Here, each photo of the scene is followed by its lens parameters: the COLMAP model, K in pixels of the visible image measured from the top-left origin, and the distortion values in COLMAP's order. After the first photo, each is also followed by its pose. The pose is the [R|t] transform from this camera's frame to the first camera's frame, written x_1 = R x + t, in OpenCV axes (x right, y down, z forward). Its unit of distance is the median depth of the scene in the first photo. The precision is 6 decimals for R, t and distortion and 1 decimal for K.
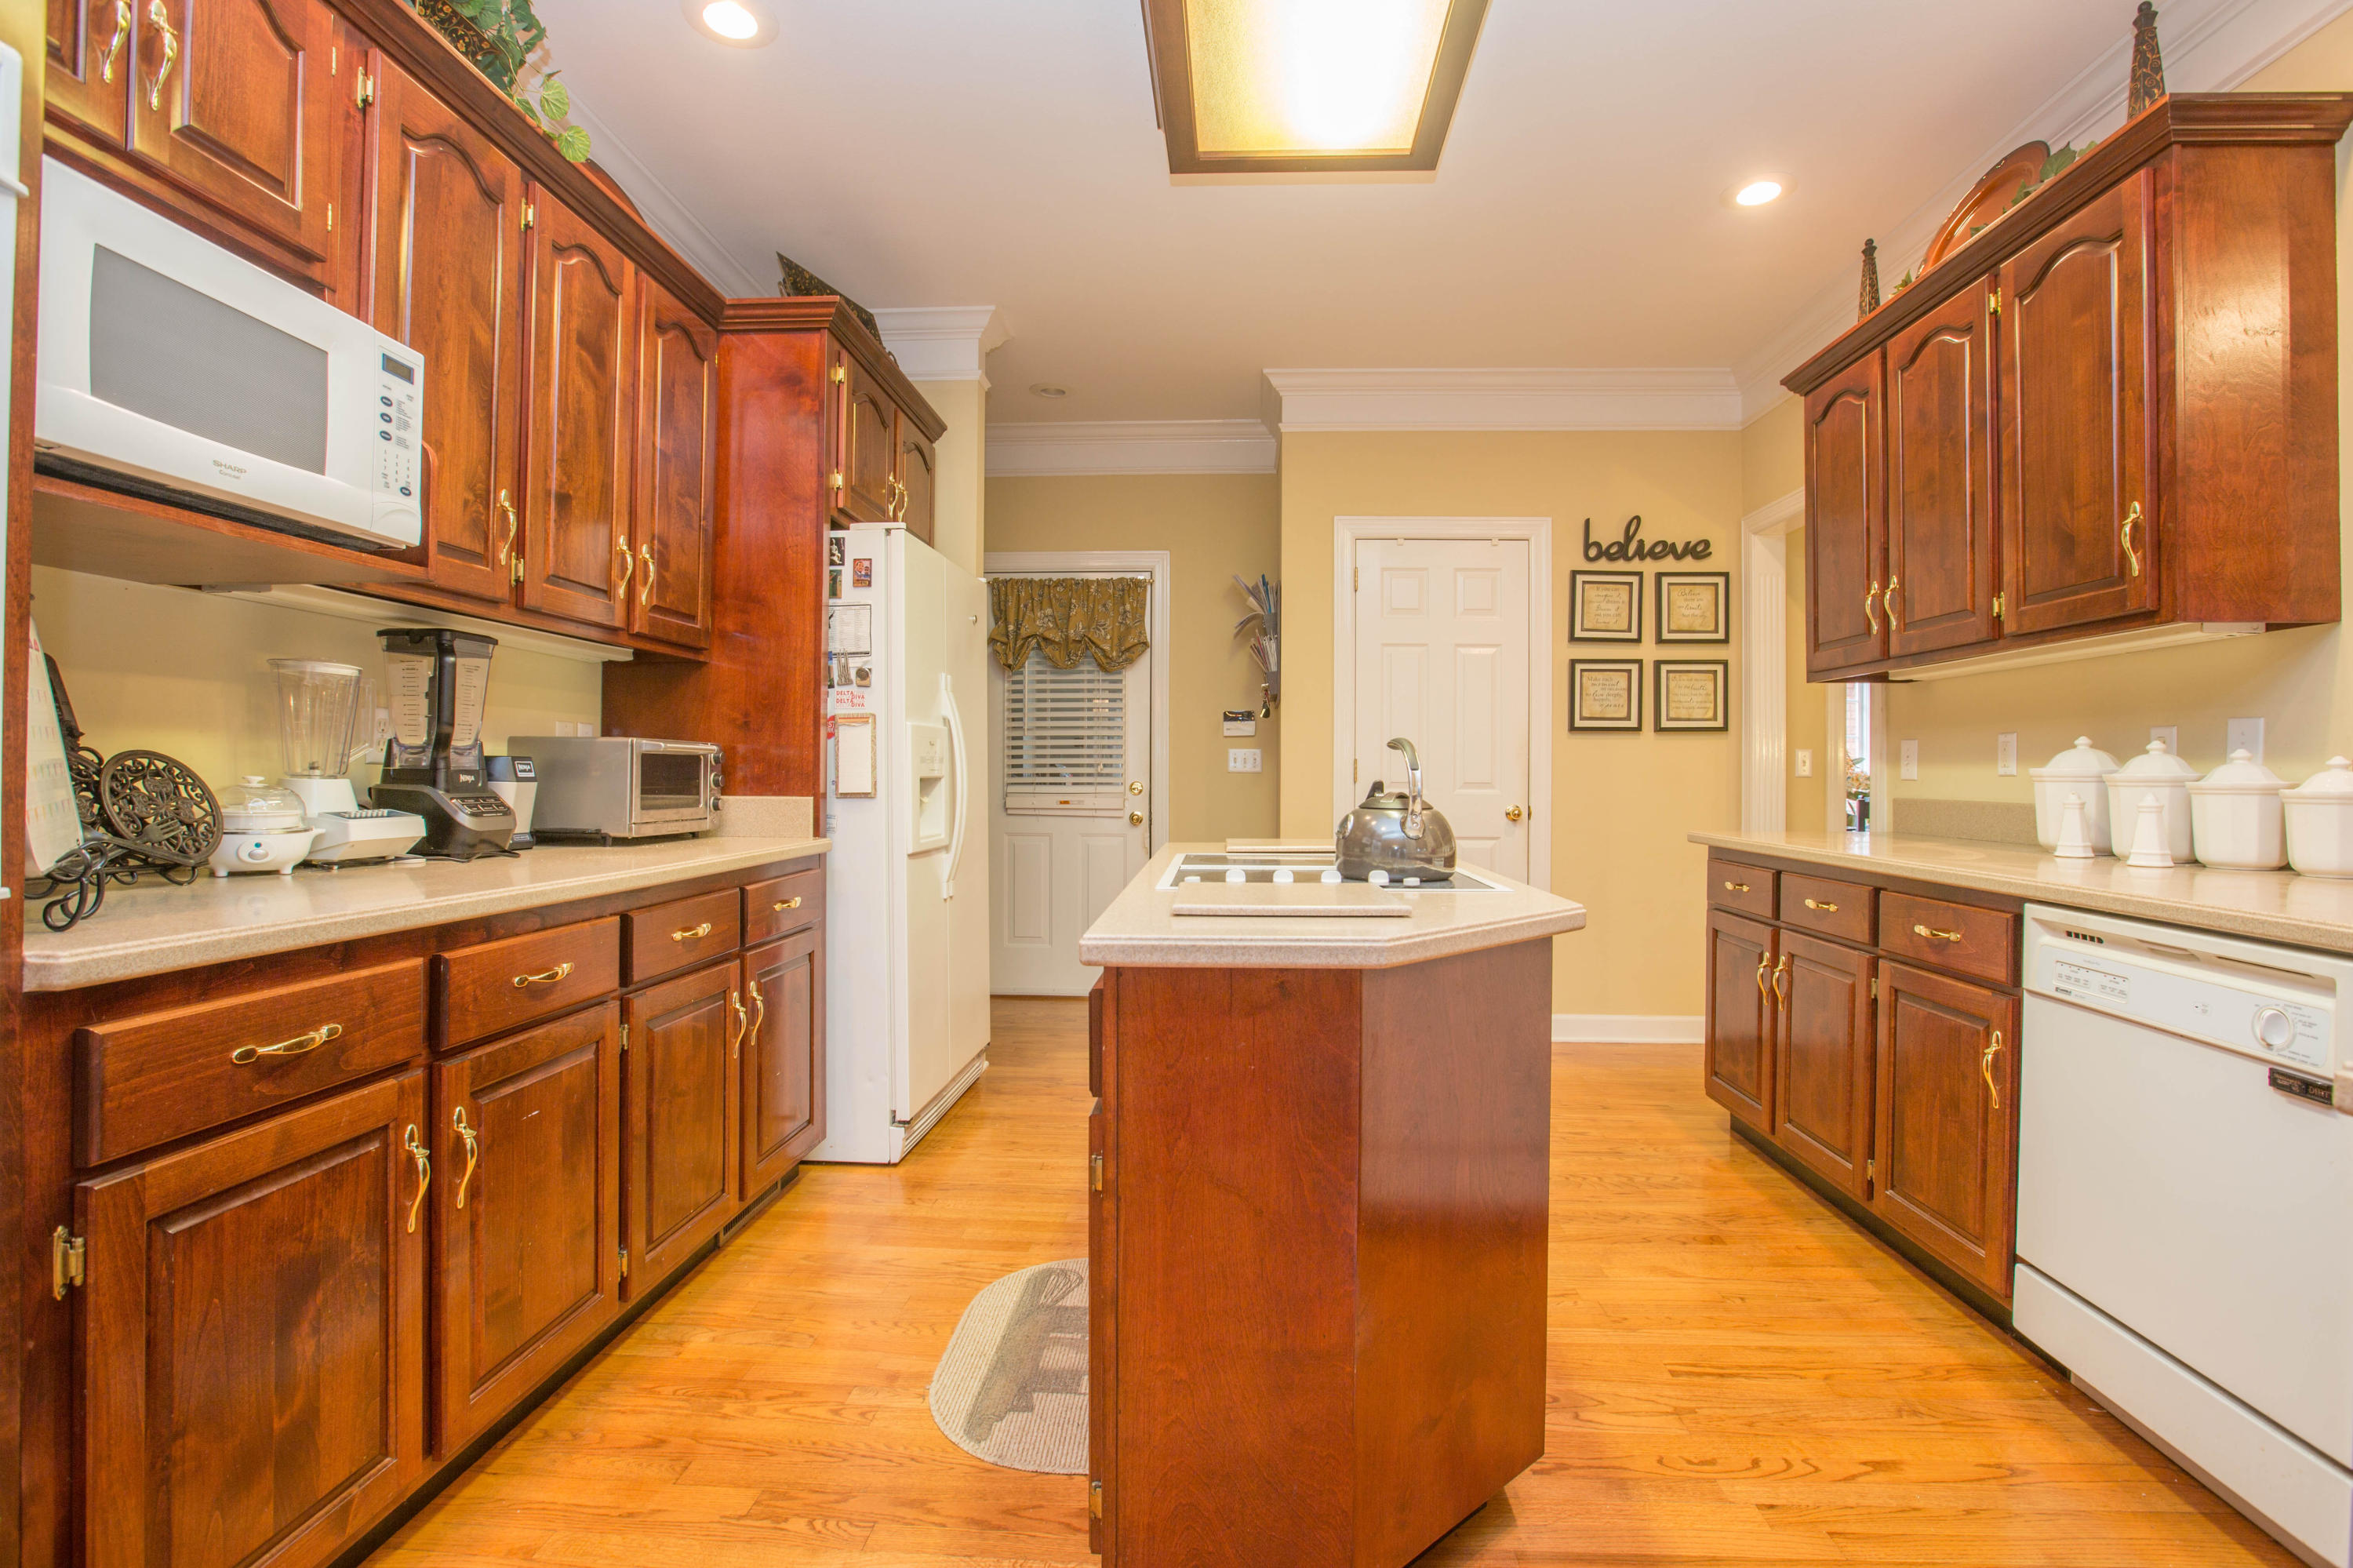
lens RADIAL K [[1073.6, 0, 1184.1], [0, 1073.6, 768.5], [0, 0, 1]] dist [-0.004441, 0.001635]
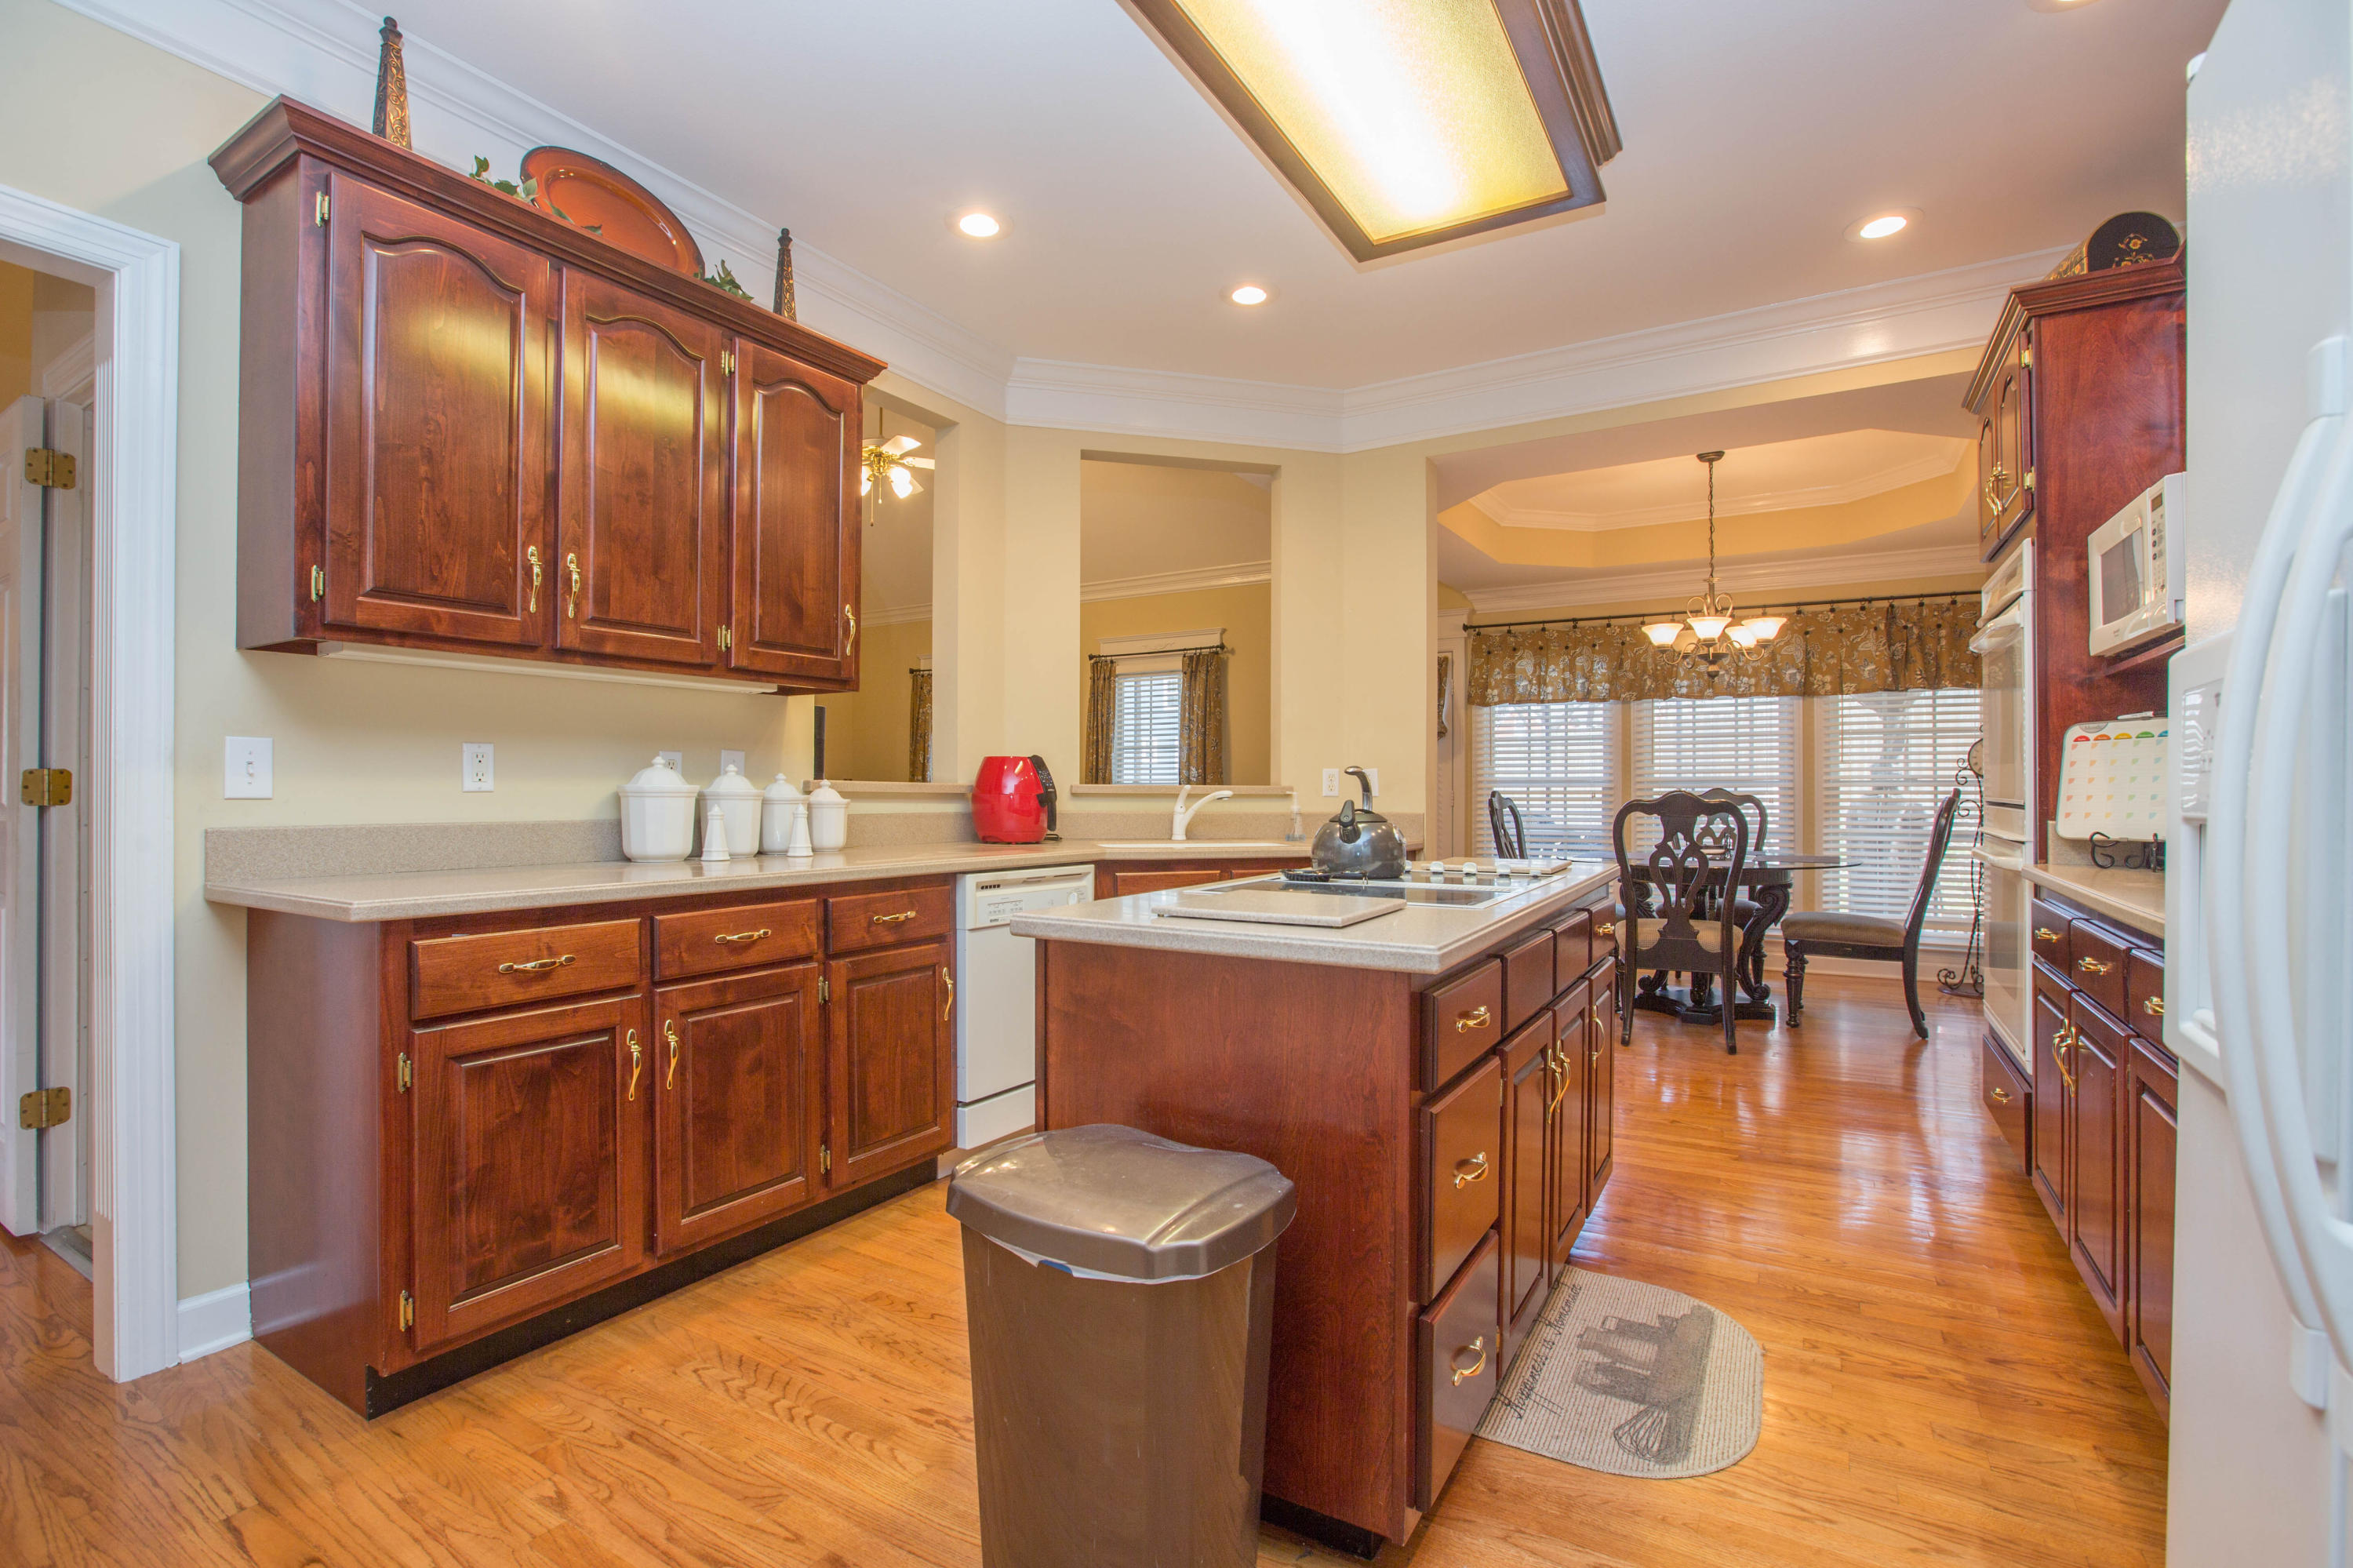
lens RADIAL K [[1073.6, 0, 1163.2], [0, 1073.6, 787.8], [0, 0, 1]] dist [-0.004441, 0.001635]
pose [[-0.884648, -0.009689, 0.466158, -0.171900], [-0.012364, 0.999920, -0.002680, -0.000264], [-0.466095, -0.008135, -0.884697, 1.966794]]
